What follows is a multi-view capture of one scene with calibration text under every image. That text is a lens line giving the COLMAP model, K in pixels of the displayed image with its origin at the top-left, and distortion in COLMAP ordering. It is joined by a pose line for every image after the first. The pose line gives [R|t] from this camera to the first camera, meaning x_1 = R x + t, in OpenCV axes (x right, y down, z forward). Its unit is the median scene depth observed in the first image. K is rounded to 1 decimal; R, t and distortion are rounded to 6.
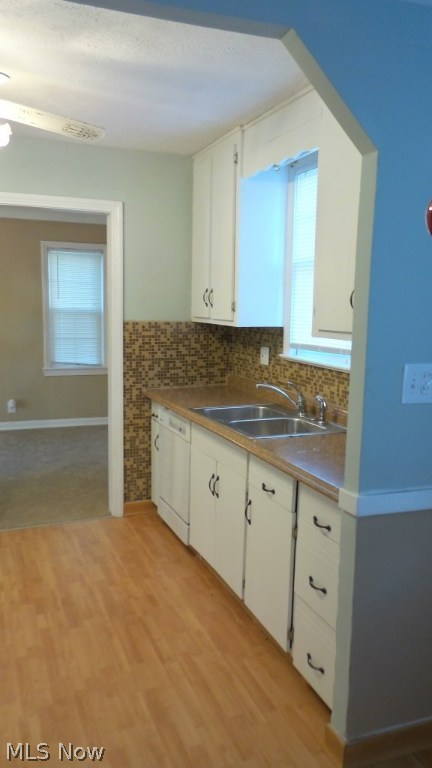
lens RADIAL K [[626.6, 0, 216.0], [0, 626.6, 384.0], [0, 0, 1]] dist [0.043135, 0.004512]
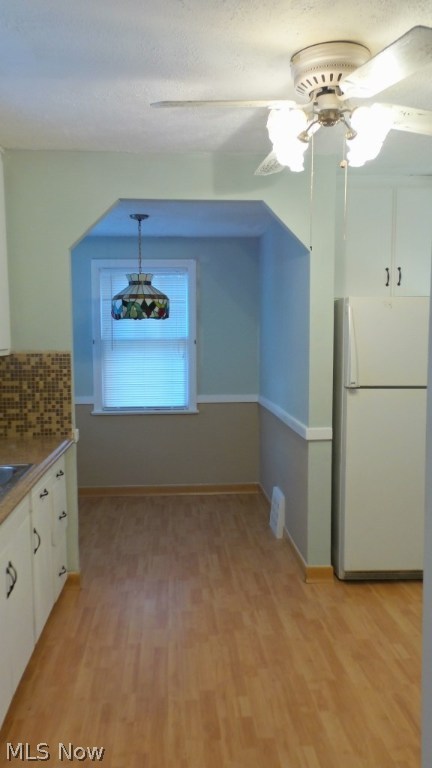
lens RADIAL K [[626.6, 0, 216.0], [0, 626.6, 384.0], [0, 0, 1]] dist [0.043135, 0.004512]
pose [[-0.955900, -0.033540, 0.291771, -0.494424], [0.031421, 0.976076, 0.215146, -0.234510], [-0.292007, 0.214826, -0.931977, 1.793114]]
